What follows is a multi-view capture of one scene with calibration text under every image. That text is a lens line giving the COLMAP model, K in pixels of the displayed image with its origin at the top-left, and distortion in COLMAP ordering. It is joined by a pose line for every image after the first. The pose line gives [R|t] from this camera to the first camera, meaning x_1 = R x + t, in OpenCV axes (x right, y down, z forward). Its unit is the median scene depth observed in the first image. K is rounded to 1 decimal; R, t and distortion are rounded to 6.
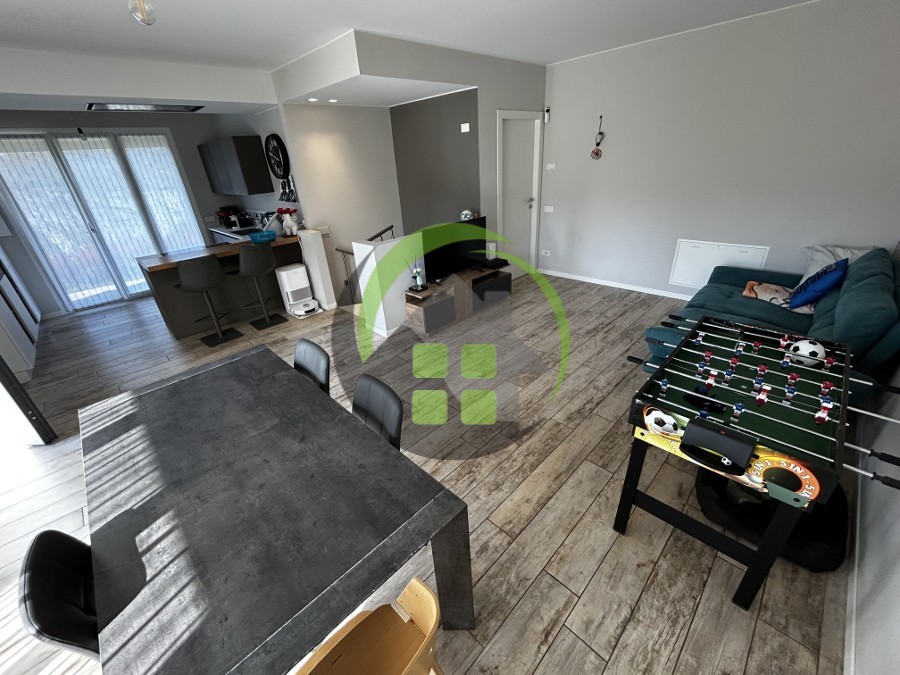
lens RADIAL K [[364.9, 0, 450.0], [0, 364.9, 337.5], [0, 0, 1]] dist [-0.000456, -0.000241]
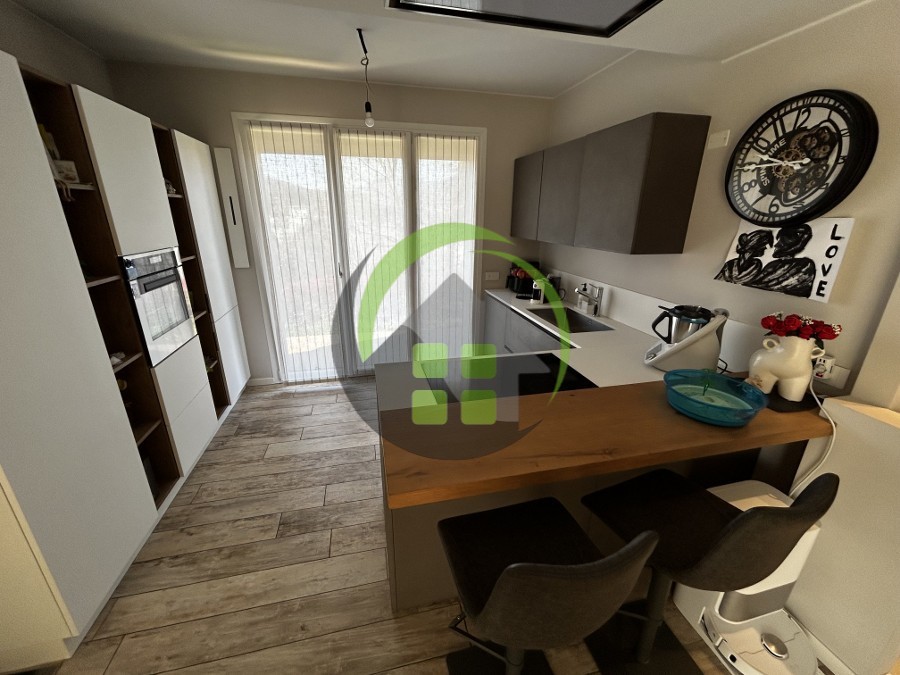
lens RADIAL K [[364.9, 0, 450.0], [0, 364.9, 337.5], [0, 0, 1]] dist [-0.000456, -0.000241]
pose [[0.850677, 0.233934, -0.470769, -0.592325], [-0.289761, 0.955864, -0.048610, -0.257118], [0.438619, 0.177762, 0.880916, 0.653143]]
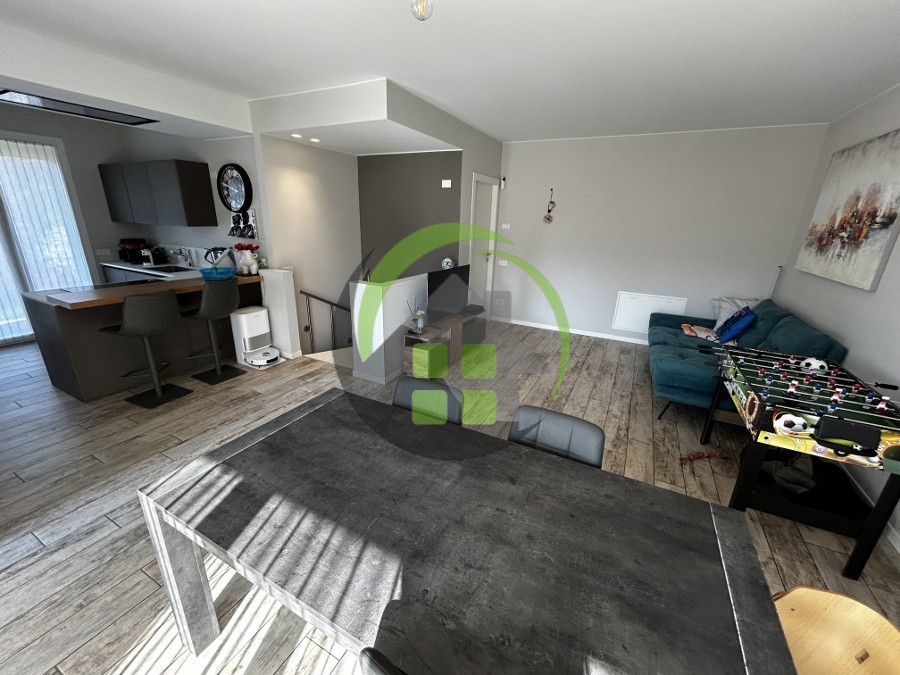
lens RADIAL K [[364.9, 0, 450.0], [0, 364.9, 337.5], [0, 0, 1]] dist [-0.000456, -0.000241]
pose [[0.948218, -0.008529, 0.317506, -0.284504], [0.055637, 0.988644, -0.139599, 0.018989], [-0.312709, 0.150036, 0.937924, 0.062192]]
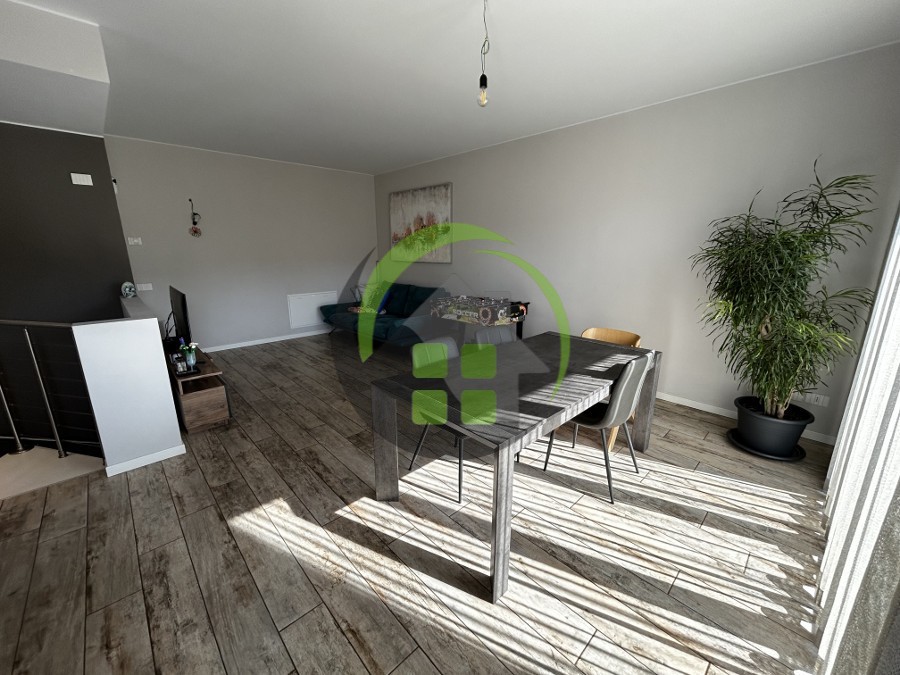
lens RADIAL K [[364.9, 0, 450.0], [0, 364.9, 337.5], [0, 0, 1]] dist [-0.000456, -0.000241]
pose [[0.022278, -0.180441, 0.983334, -0.715725], [0.445185, 0.882470, 0.151846, -0.066035], [-0.895162, 0.434382, 0.099989, 0.382311]]
